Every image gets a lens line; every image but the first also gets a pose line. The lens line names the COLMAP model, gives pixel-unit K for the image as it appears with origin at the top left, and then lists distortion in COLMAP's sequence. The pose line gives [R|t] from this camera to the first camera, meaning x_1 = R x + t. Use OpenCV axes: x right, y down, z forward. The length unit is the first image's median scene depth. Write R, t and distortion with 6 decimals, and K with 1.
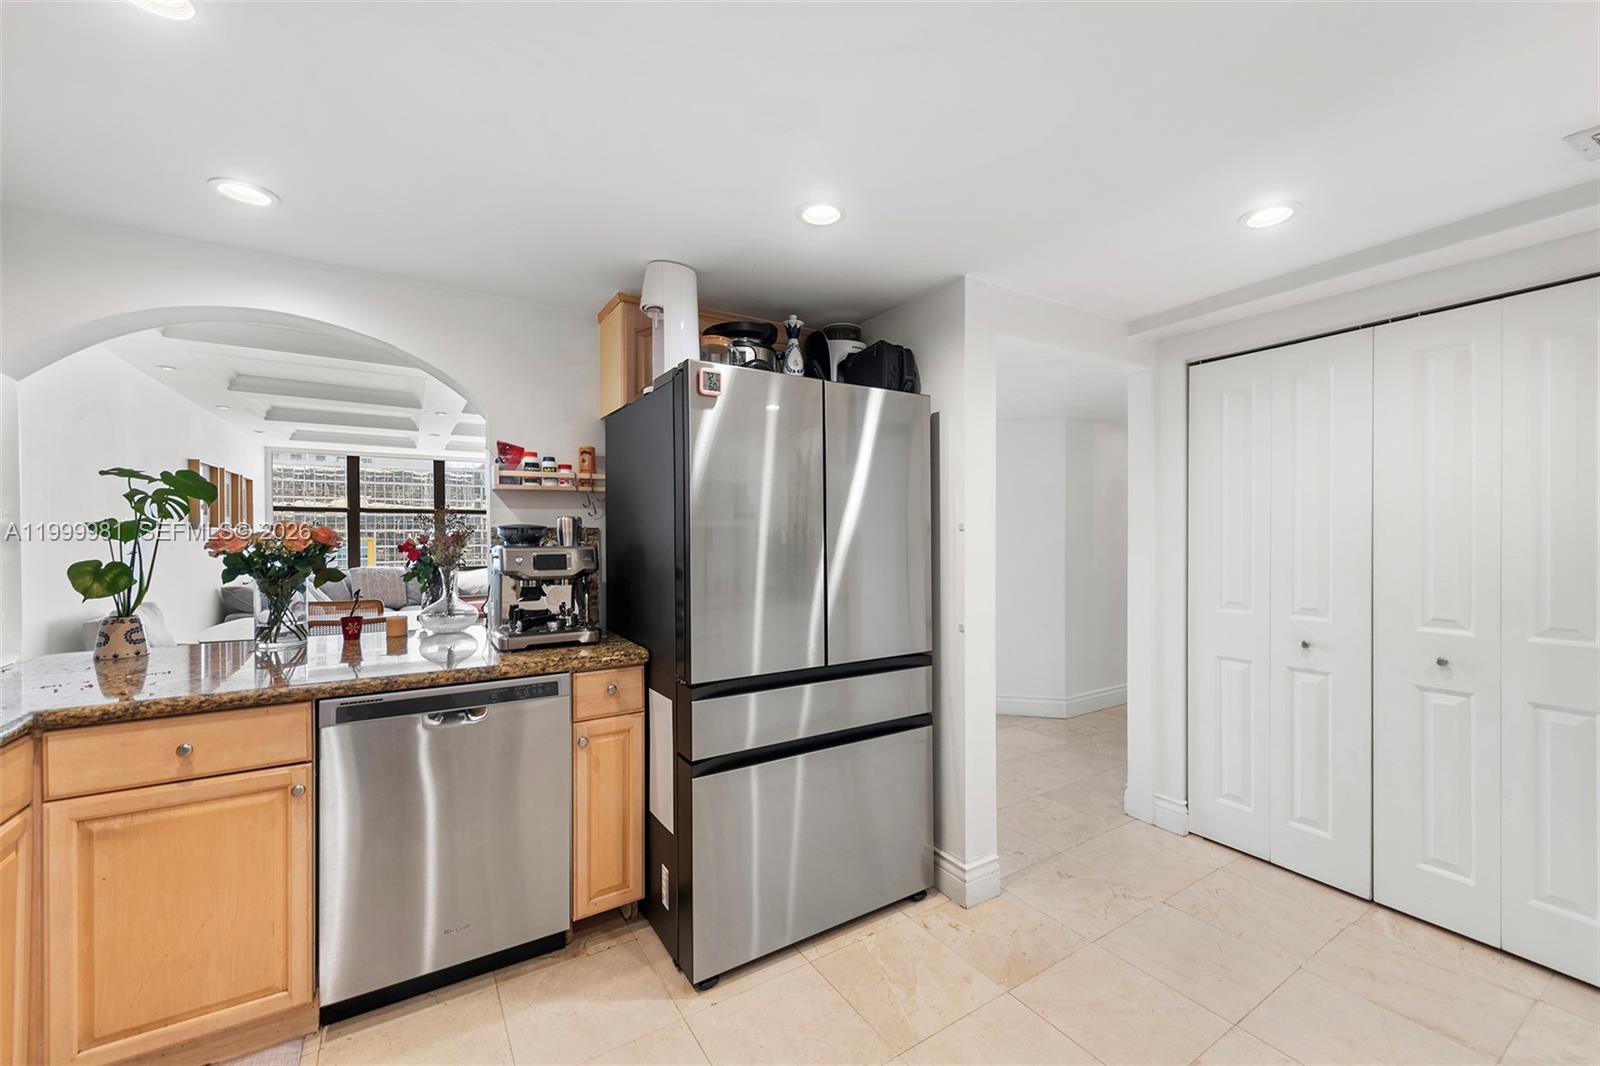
lens RADIAL K [[633.0, 0, 798.0], [0, 633.0, 532.5], [0, 0, 1]] dist [-0.001171, -0.000304]
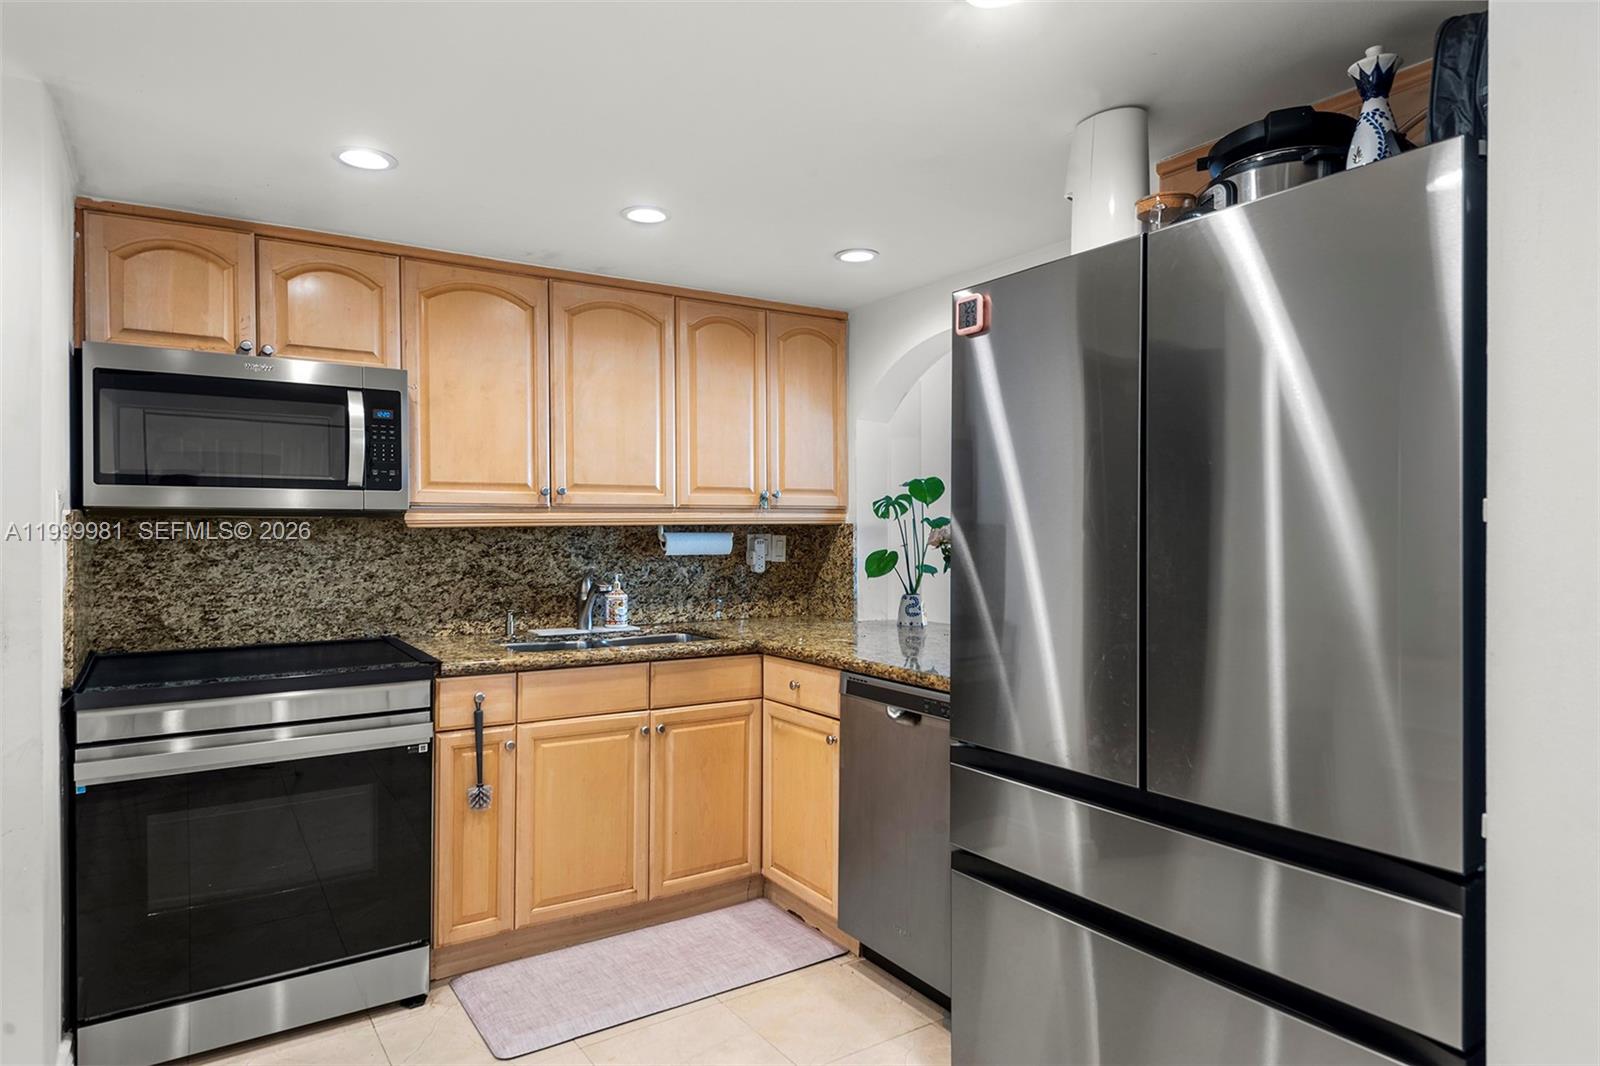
lens RADIAL K [[960.7, 0, 798.4], [0, 960.7, 533.9], [0, 0, 1]] dist [0.000866, -0.000366]
pose [[0.007670, 0.007621, -0.999942, 1.053105], [0.001231, 0.999970, 0.007630, -0.003198], [0.999970, -0.001289, 0.007660, 0.922804]]
